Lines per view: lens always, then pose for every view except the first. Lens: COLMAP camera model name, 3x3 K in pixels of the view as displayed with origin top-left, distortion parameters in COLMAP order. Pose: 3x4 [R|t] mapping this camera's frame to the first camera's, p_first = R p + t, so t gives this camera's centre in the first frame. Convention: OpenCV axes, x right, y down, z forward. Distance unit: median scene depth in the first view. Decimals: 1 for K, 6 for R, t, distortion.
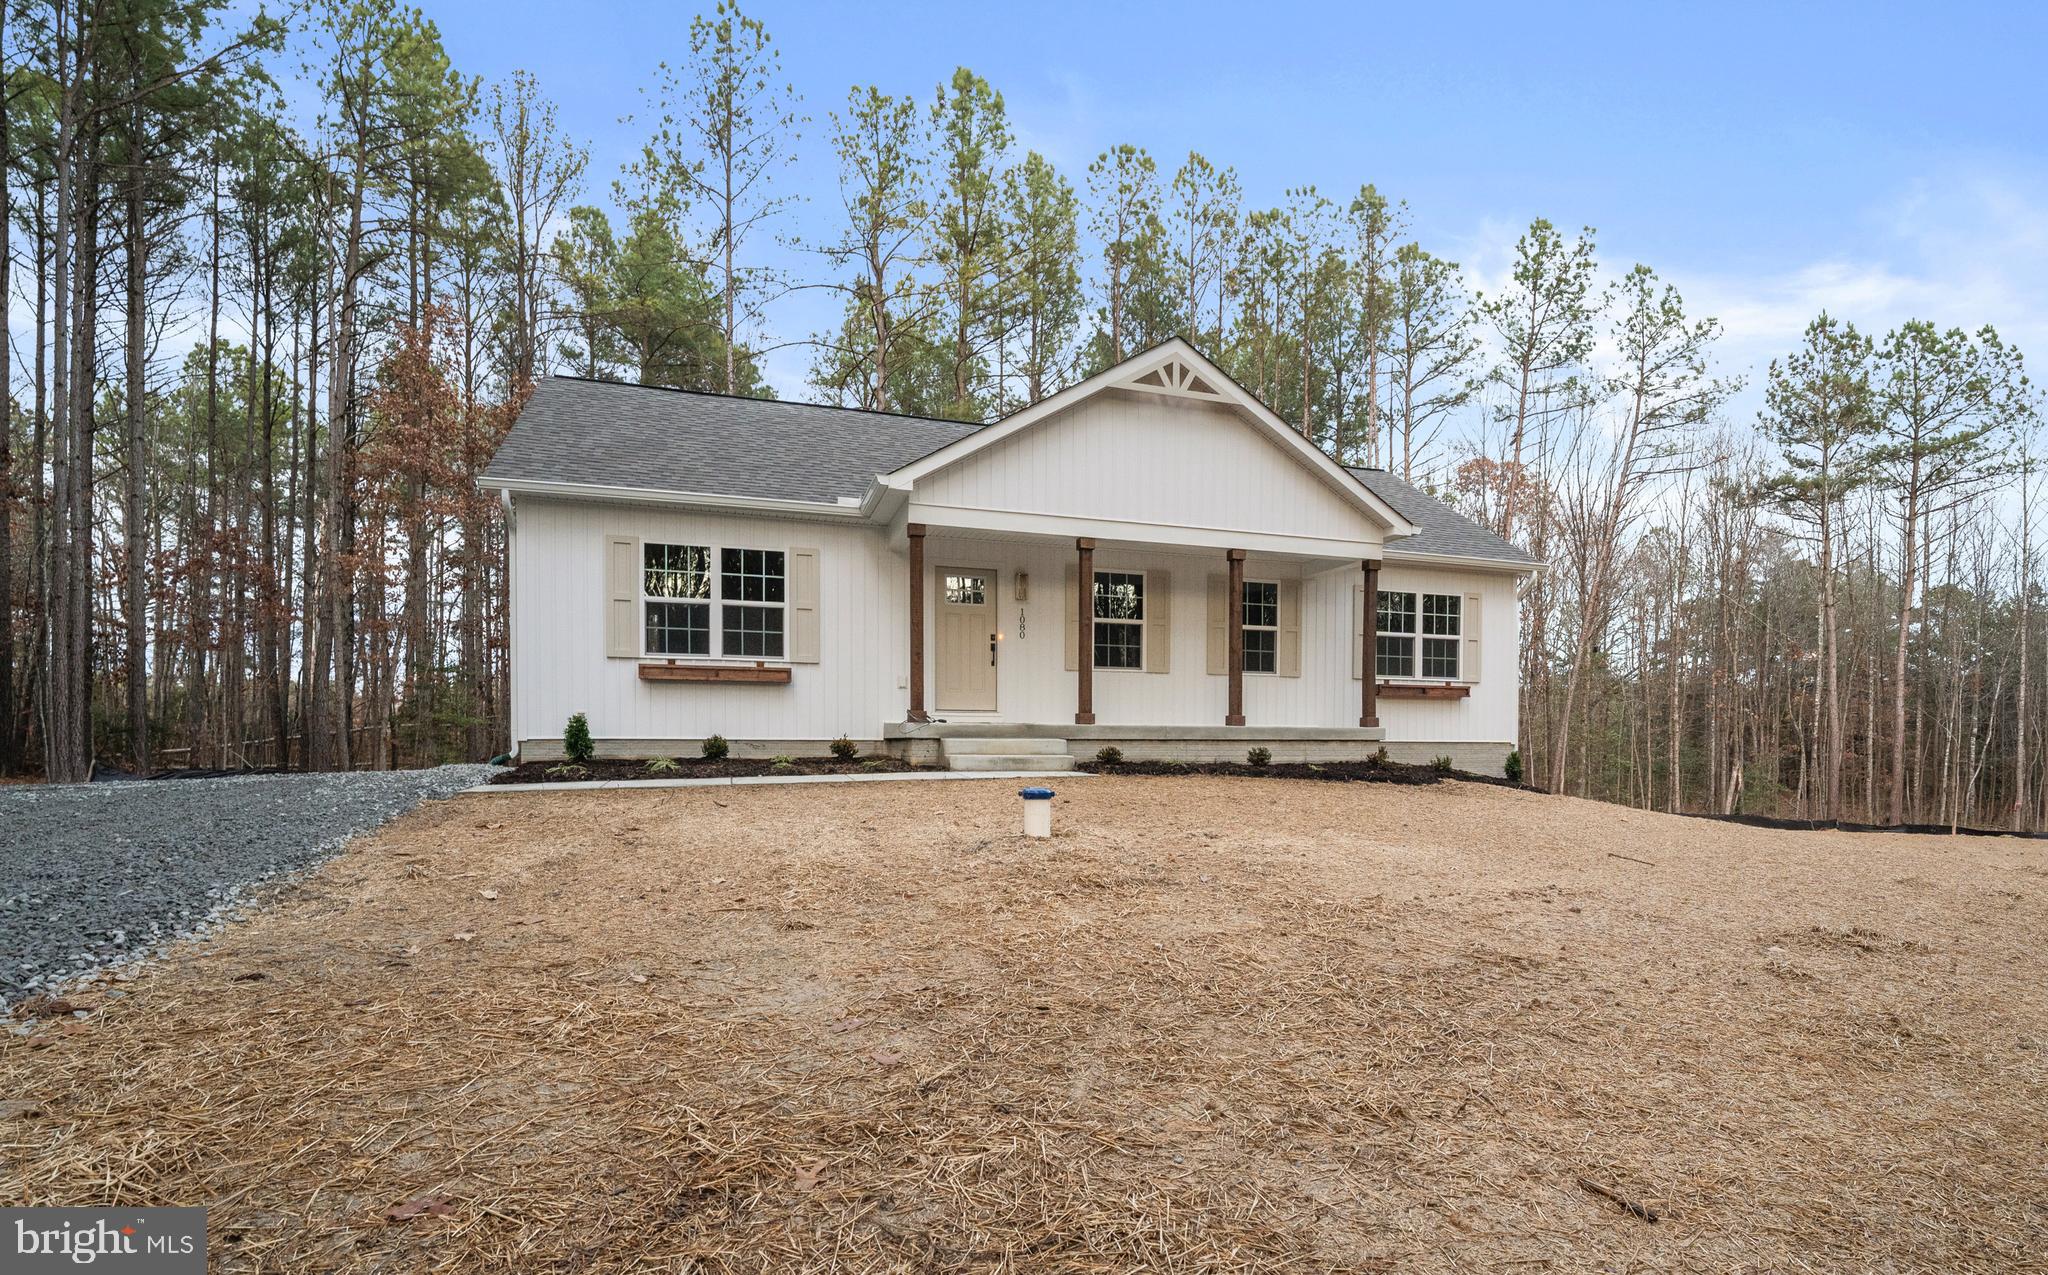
lens RADIAL K [[792.2, 0, 1083.2], [0, 792.2, 696.5], [0, 0, 1]] dist [-0.004933, -0.000757]
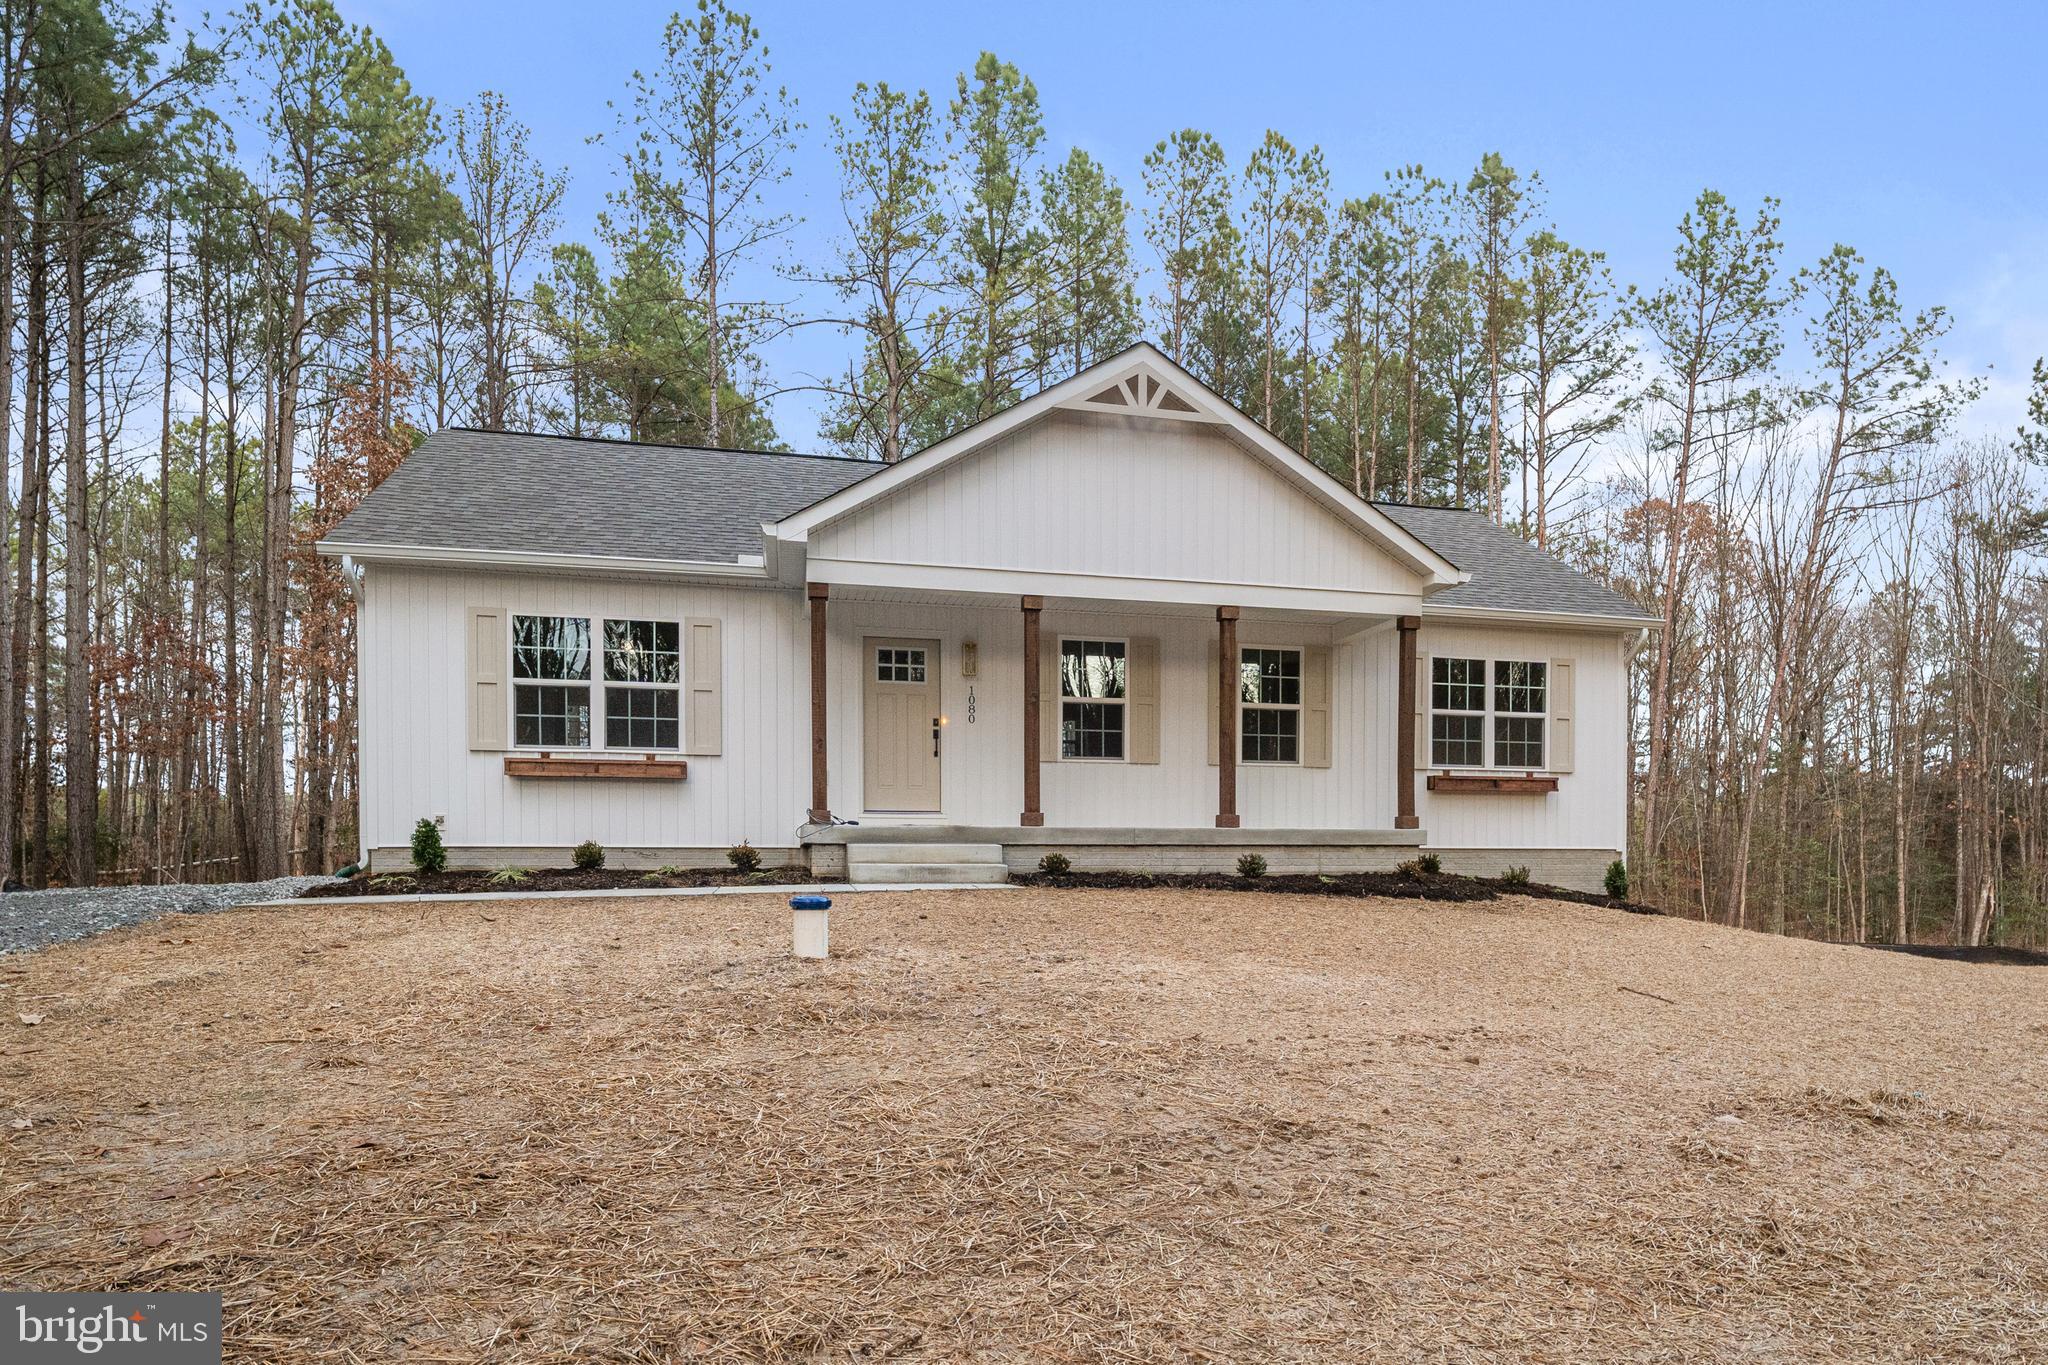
lens RADIAL K [[945.4, 0, 1112.4], [0, 945.4, 799.5], [0, 0, 1]] dist [-0.004283, -0.001469]
pose [[0.996772, -0.008382, -0.079849, 0.123121], [0.007886, 0.999948, -0.006517, 0.011236], [0.079899, 0.005866, 0.996786, 0.035559]]
